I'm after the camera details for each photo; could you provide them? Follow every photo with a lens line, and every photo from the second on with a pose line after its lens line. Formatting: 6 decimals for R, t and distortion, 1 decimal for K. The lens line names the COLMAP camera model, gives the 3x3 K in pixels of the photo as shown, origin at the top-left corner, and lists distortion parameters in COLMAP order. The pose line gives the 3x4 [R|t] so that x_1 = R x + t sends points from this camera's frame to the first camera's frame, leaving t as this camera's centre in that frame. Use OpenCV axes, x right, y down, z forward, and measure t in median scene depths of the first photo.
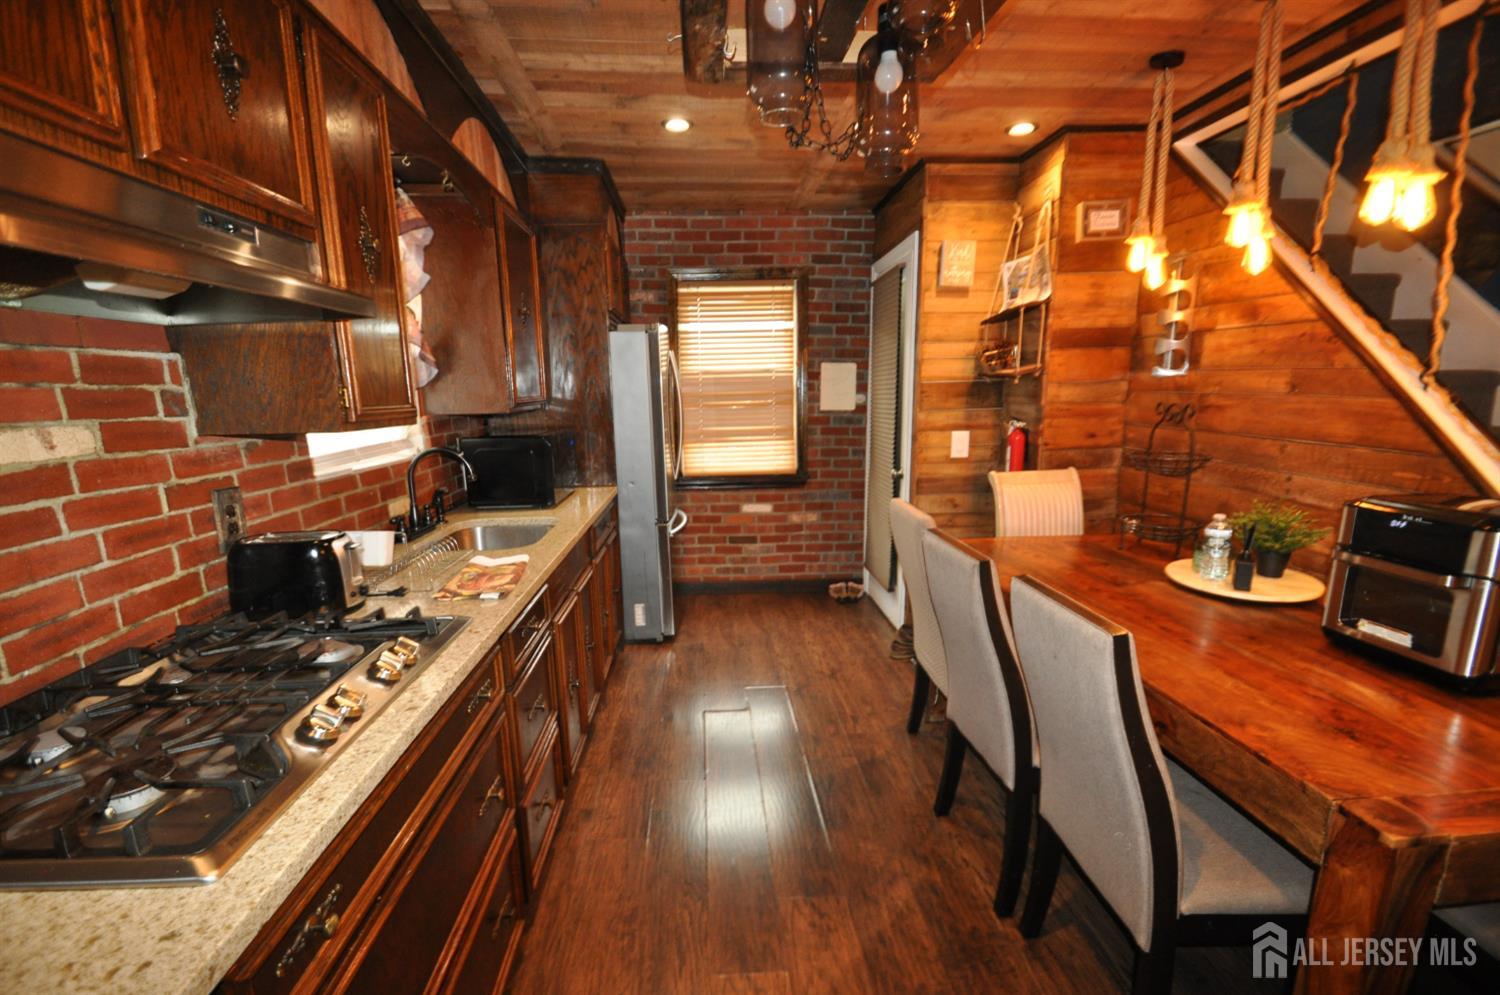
lens RADIAL K [[660.7, 0, 733.8], [0, 660.7, 517.0], [0, 0, 1]] dist [0.015551, -0.016339]
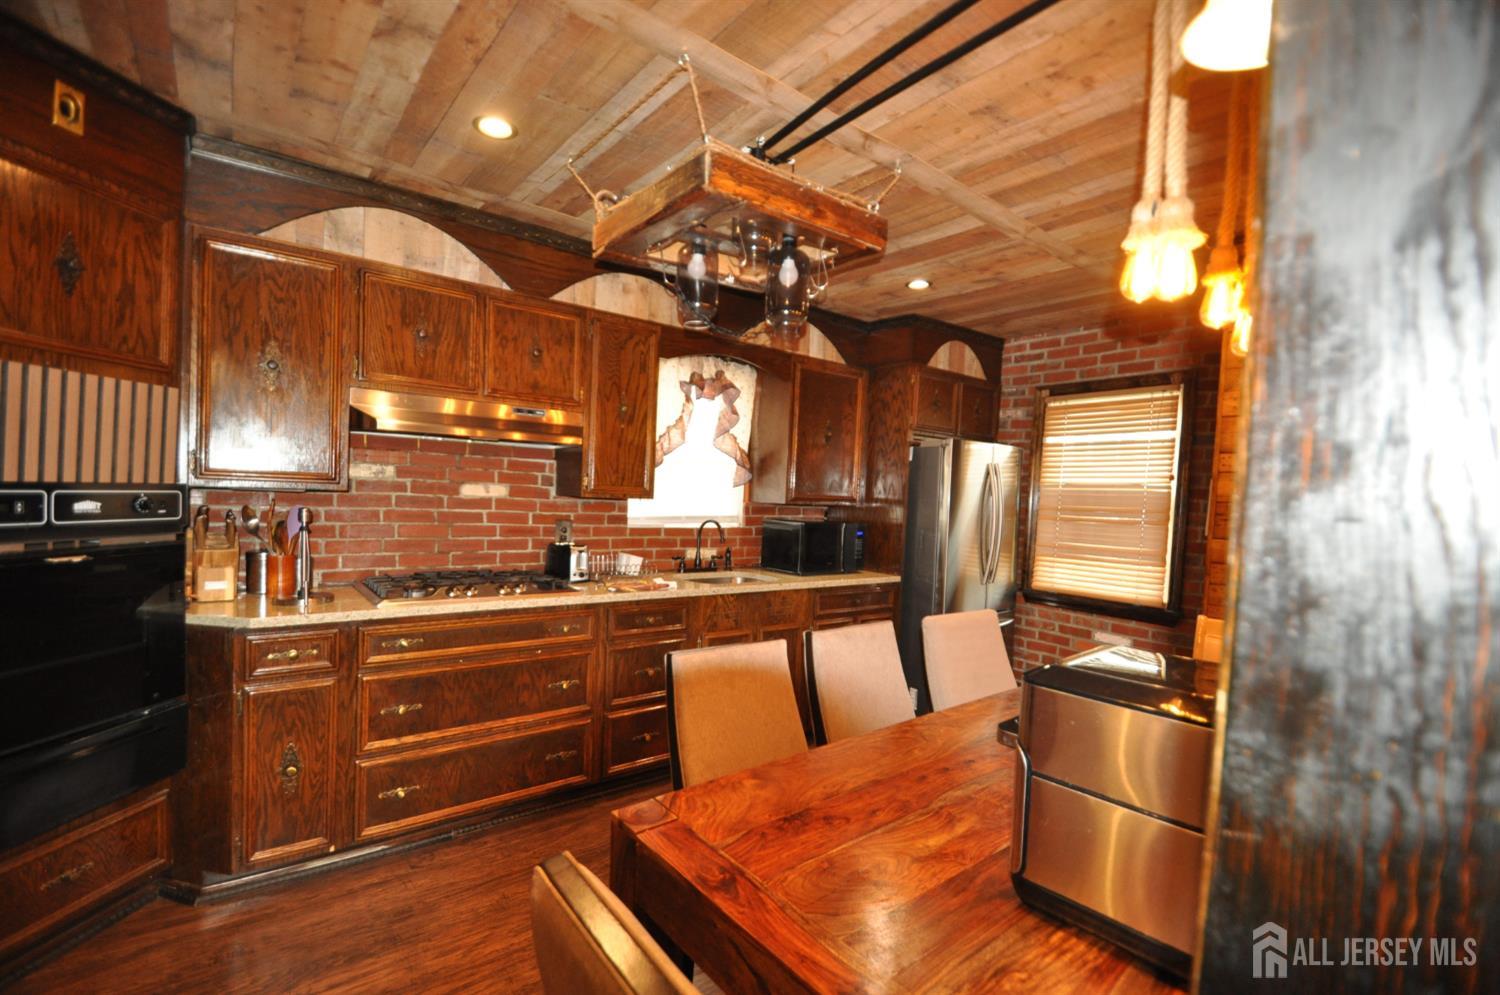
lens RADIAL K [[660.7, 0, 716.1], [0, 660.7, 513.3], [0, 0, 1]] dist [0.015551, -0.016339]
pose [[0.552715, 0.067270, -0.830651, 0.500149], [-0.210276, 0.975743, -0.060898, -0.013535], [0.806406, 0.208326, 0.553453, 0.065965]]
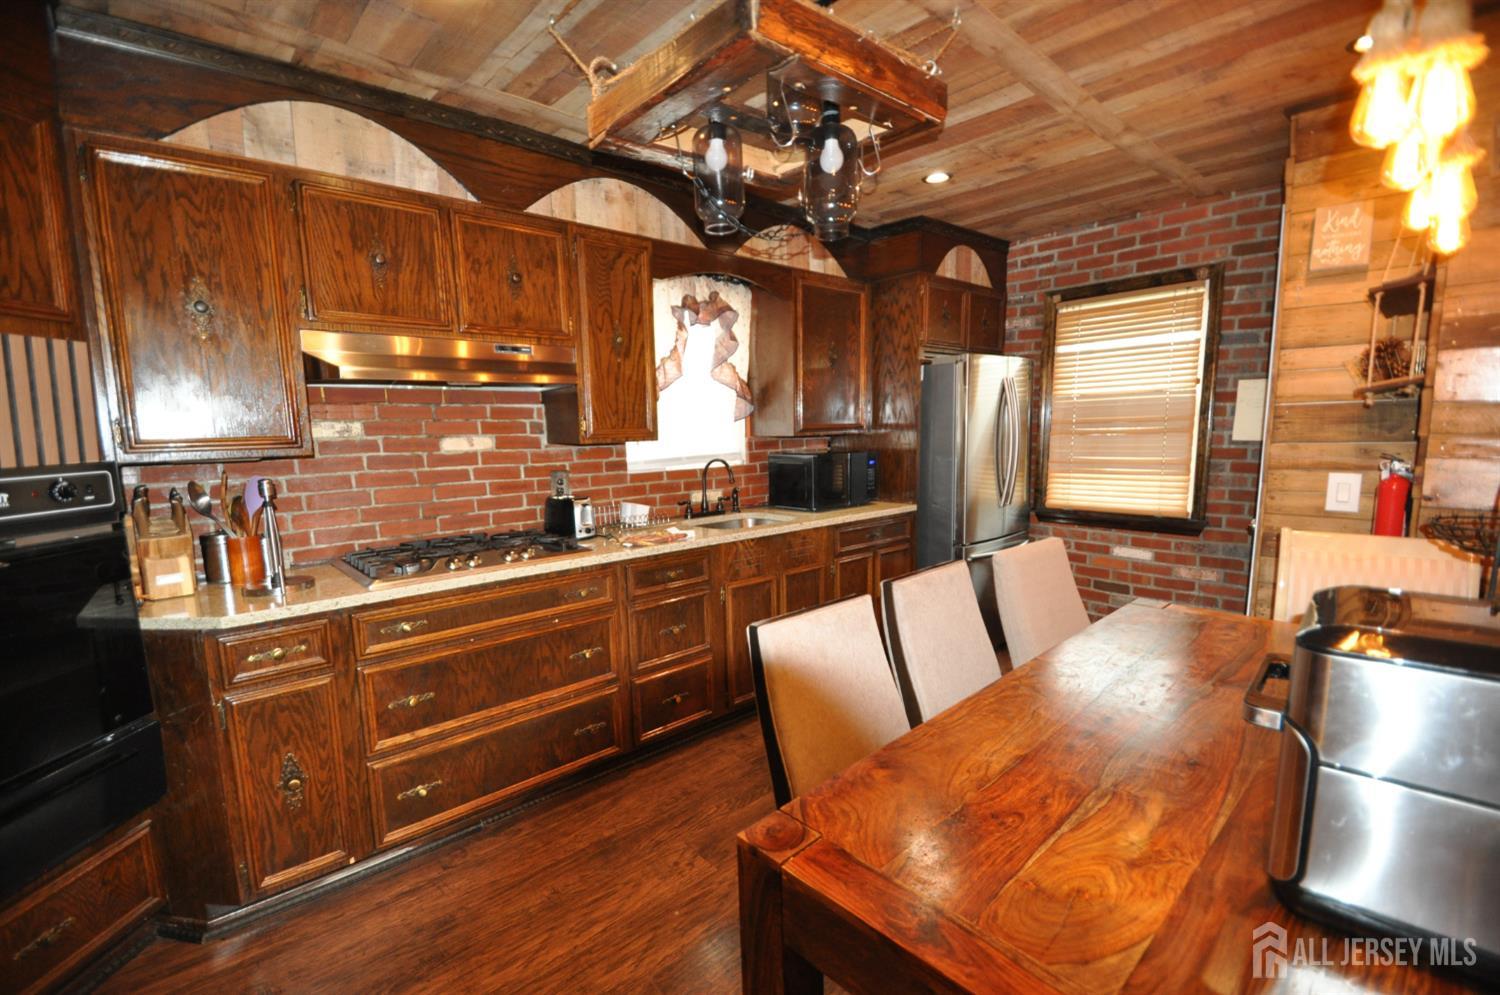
lens RADIAL K [[660.7, 0, 716.0], [0, 660.7, 517.1], [0, 0, 1]] dist [0.015551, -0.016339]
pose [[0.608961, 0.109606, -0.785591, 0.405798], [-0.139592, 0.989758, 0.029885, -0.011069], [0.780820, 0.091464, 0.618025, 0.055743]]
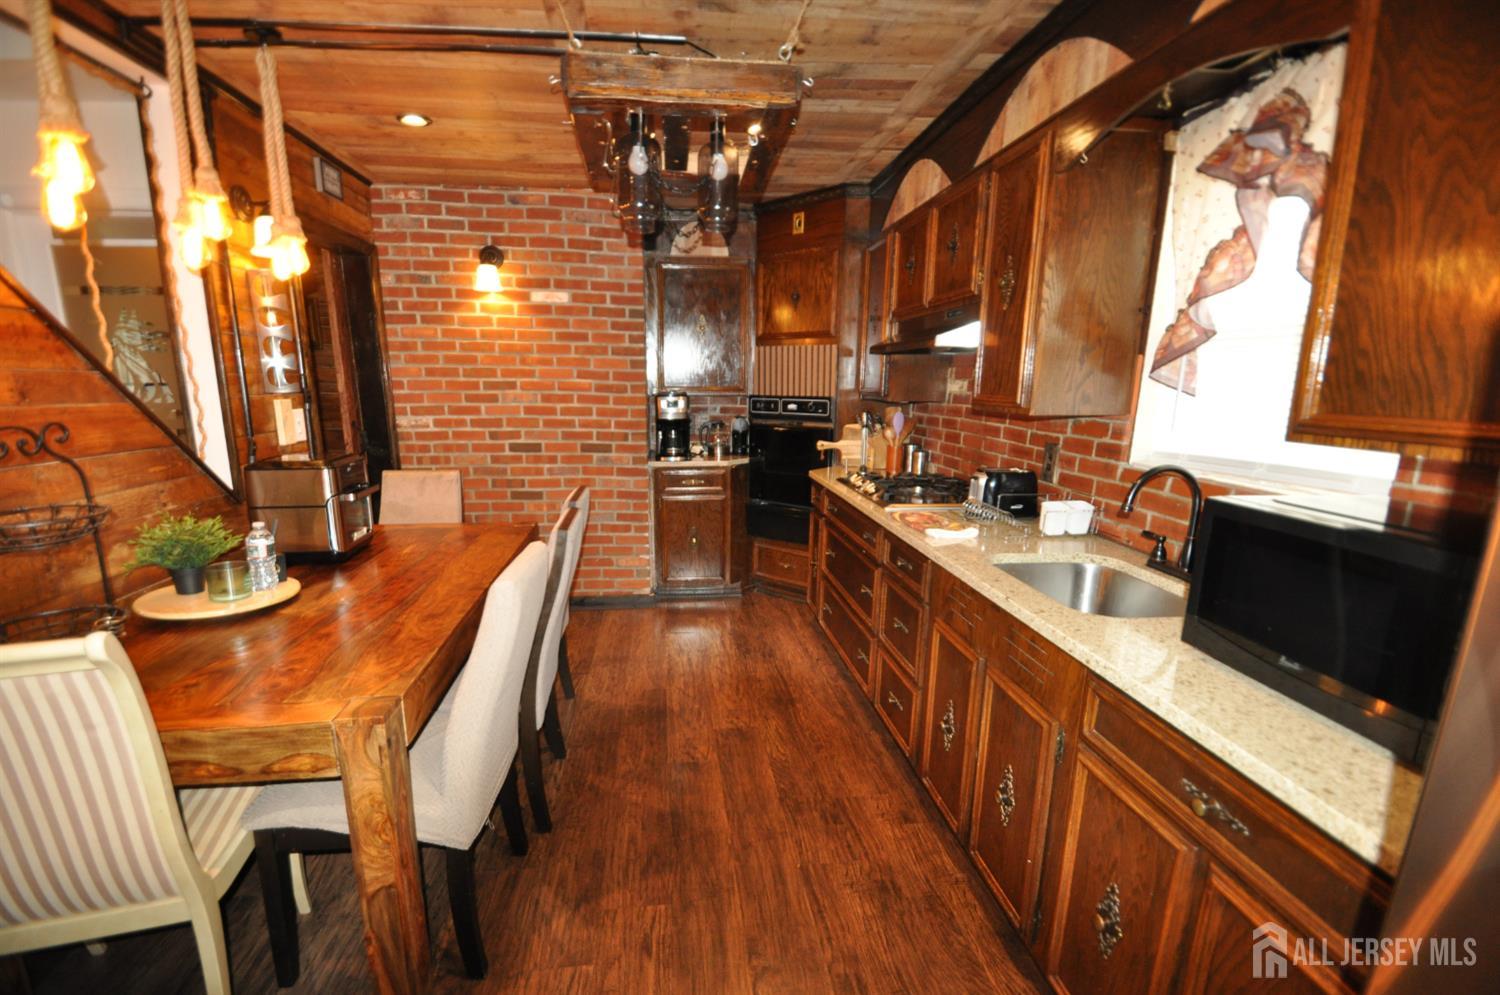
lens RADIAL K [[660.7, 0, 743.1], [0, 660.7, 497.2], [0, 0, 1]] dist [0.015551, -0.016339]
pose [[-0.997844, 0.016166, -0.063607, 0.037642], [-0.007932, 0.932375, 0.361406, -0.185839], [0.065148, 0.361132, -0.930236, 0.929759]]
